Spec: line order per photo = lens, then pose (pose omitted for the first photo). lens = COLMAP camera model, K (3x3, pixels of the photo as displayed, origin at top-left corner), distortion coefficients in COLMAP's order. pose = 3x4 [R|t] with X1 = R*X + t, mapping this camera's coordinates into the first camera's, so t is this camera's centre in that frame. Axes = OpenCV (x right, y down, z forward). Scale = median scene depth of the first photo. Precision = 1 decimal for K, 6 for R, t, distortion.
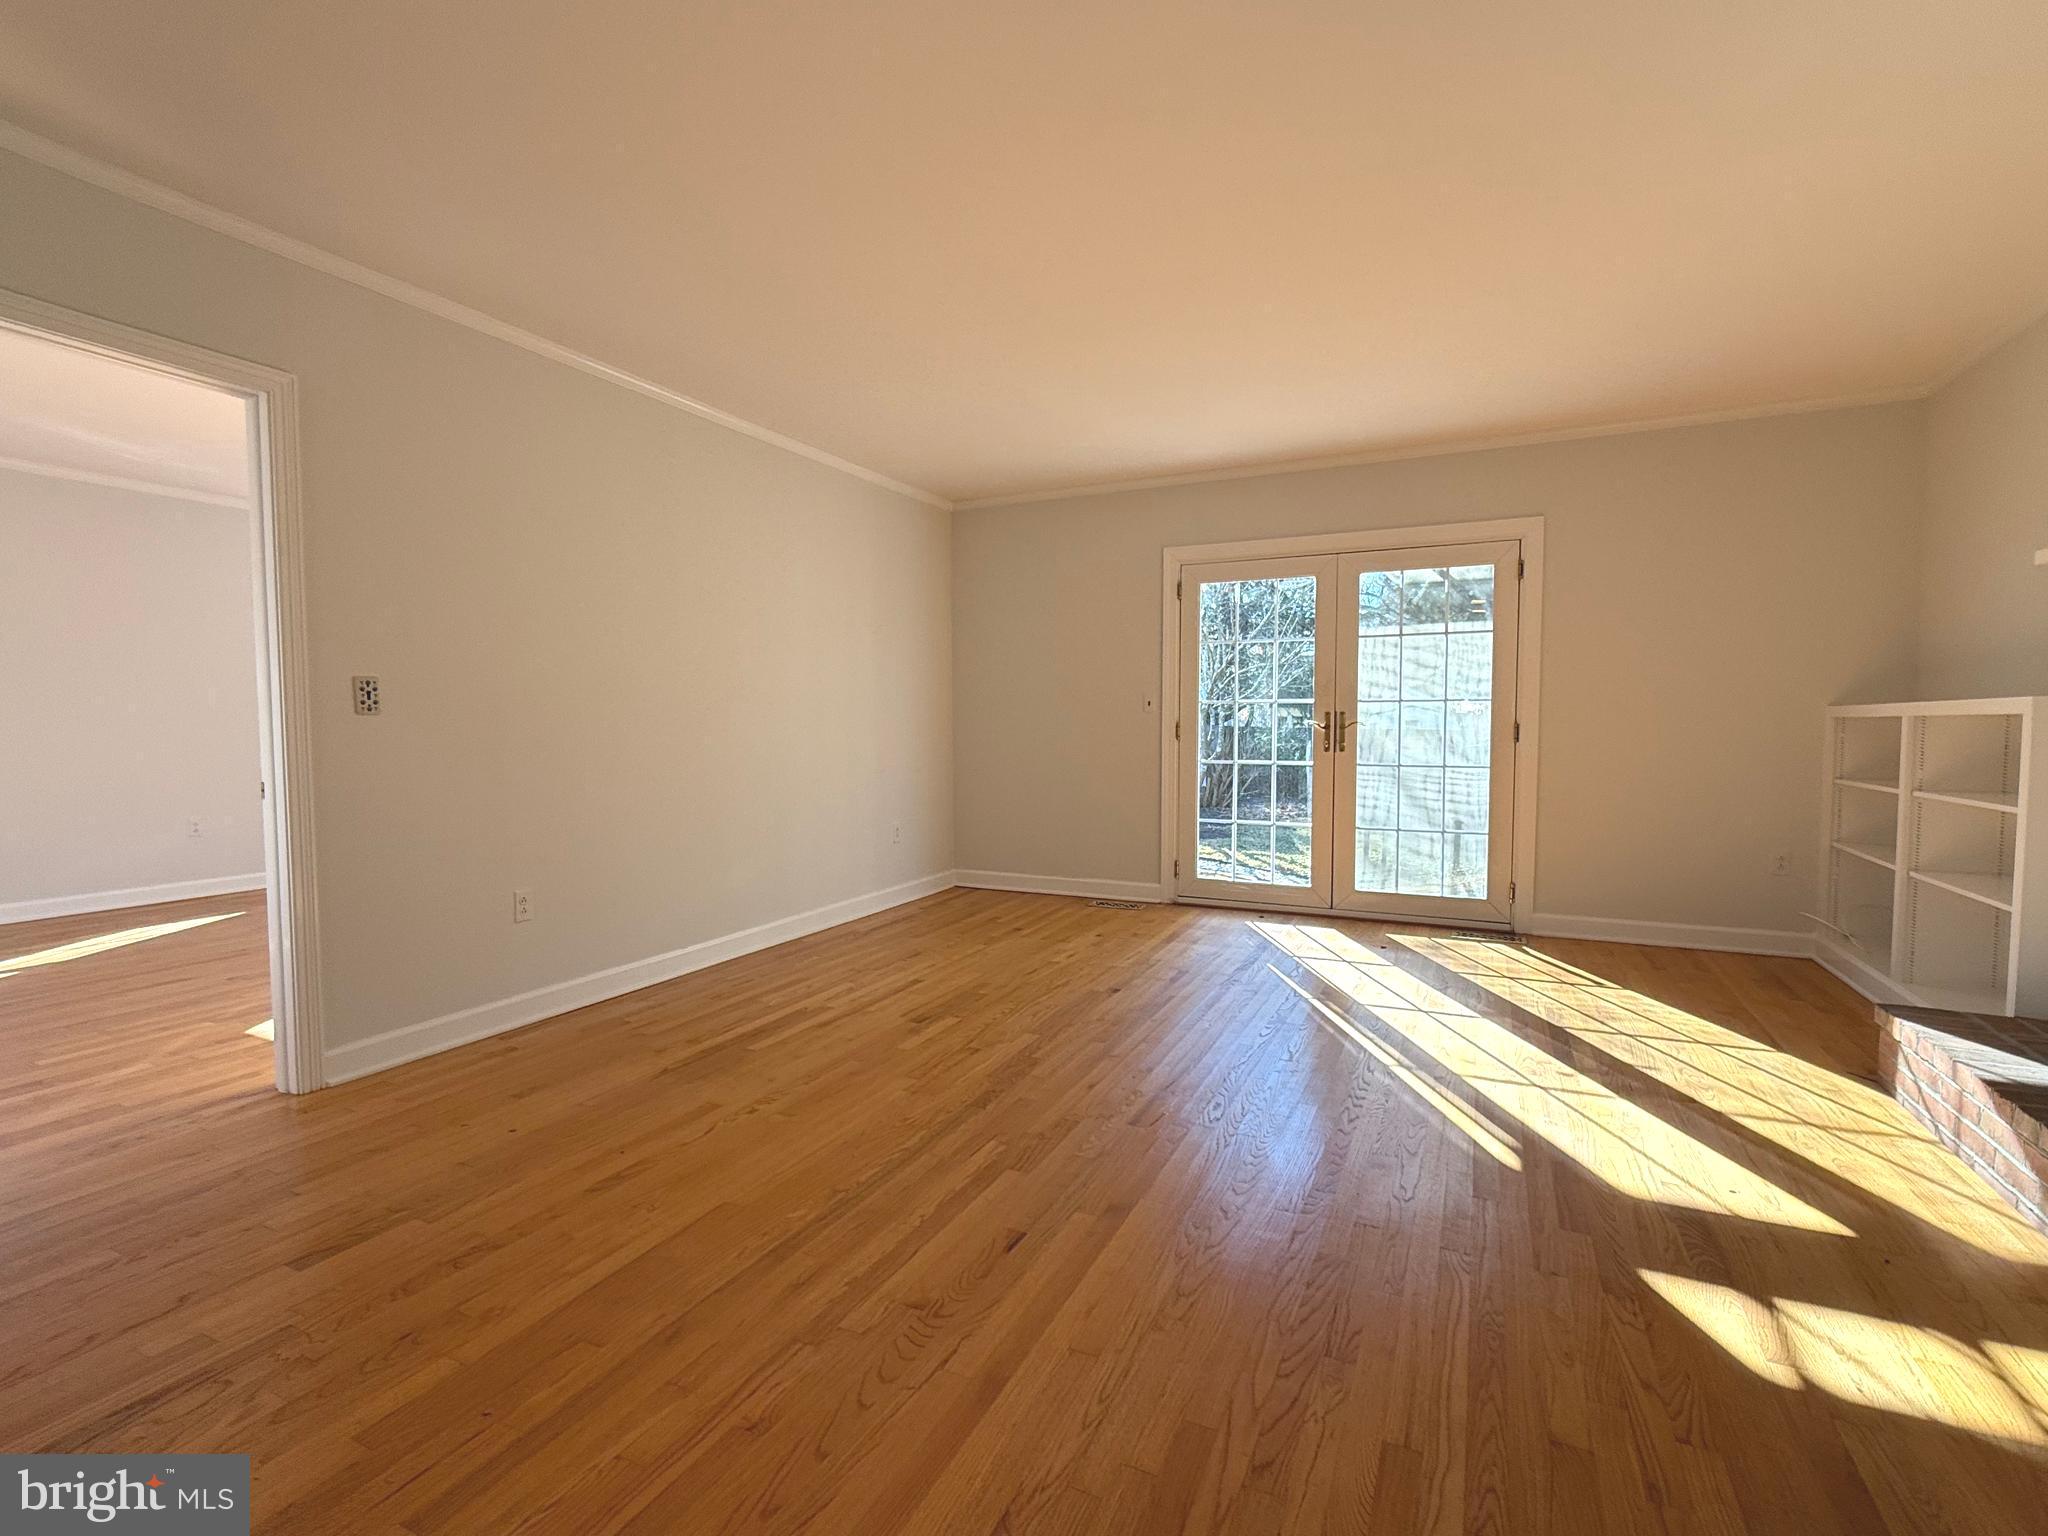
lens RADIAL K [[945.5, 0, 1022.5], [0, 945.5, 768.7], [0, 0, 1]] dist [-0.005995, -0.000612]
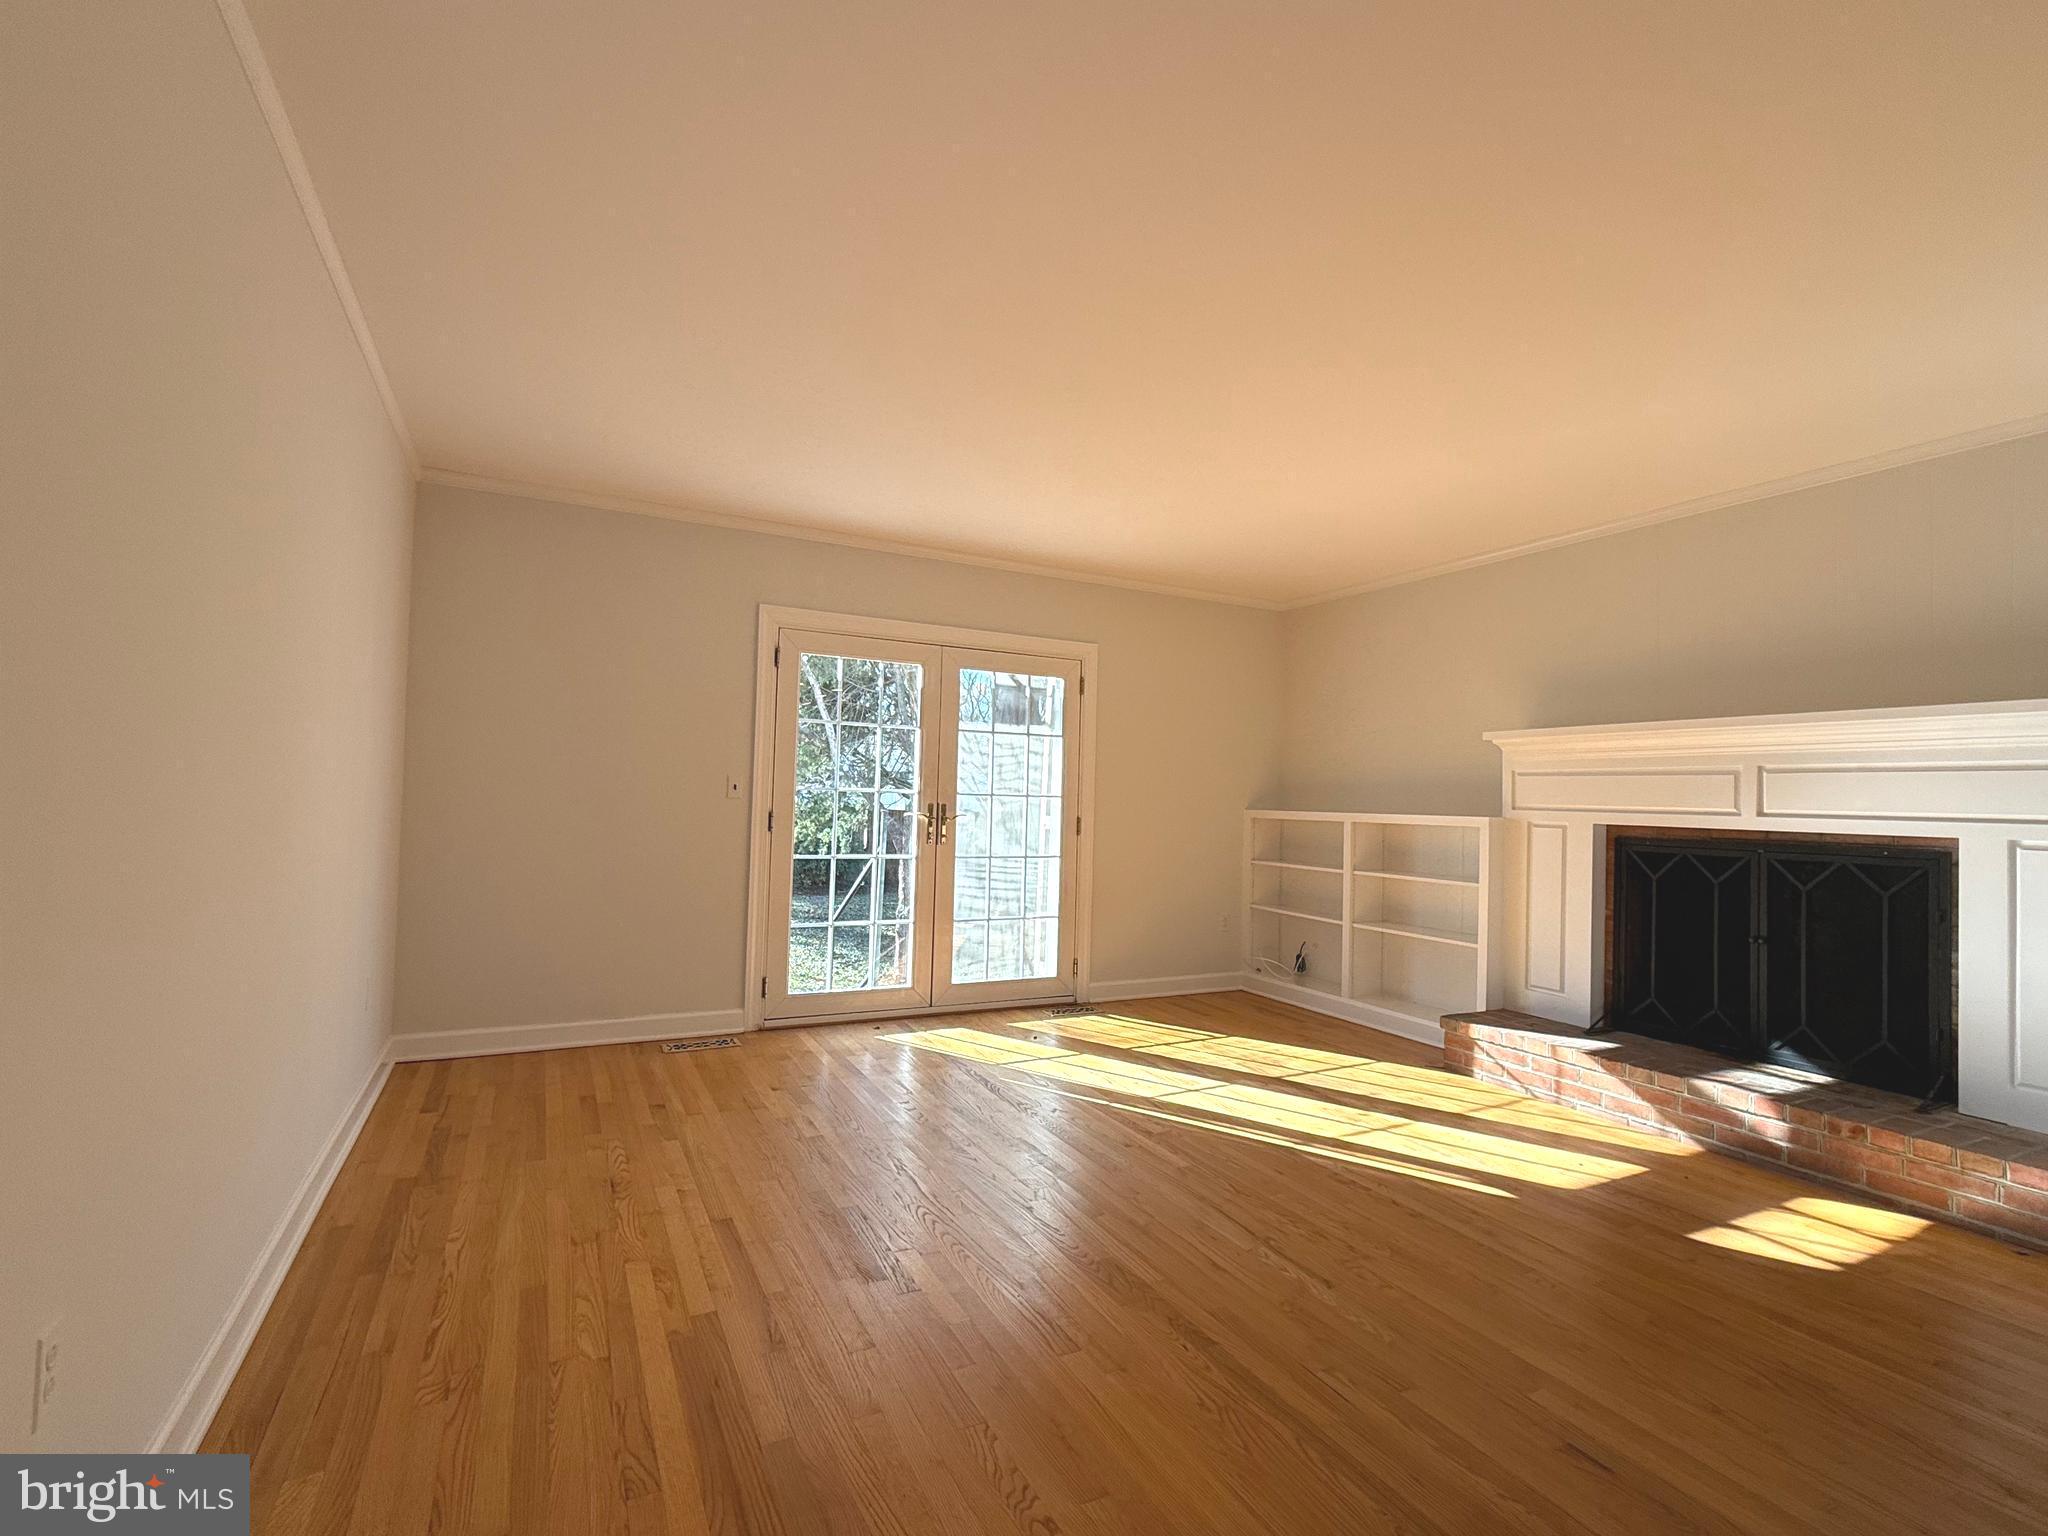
lens RADIAL K [[945.5, 0, 1024.4], [0, 945.5, 770.1], [0, 0, 1]] dist [-0.005995, -0.000612]
pose [[0.598827, 0.042600, 0.799745, -0.441098], [0.010544, 0.998078, -0.061060, -0.037378], [-0.800809, 0.044997, 0.597227, 0.365718]]
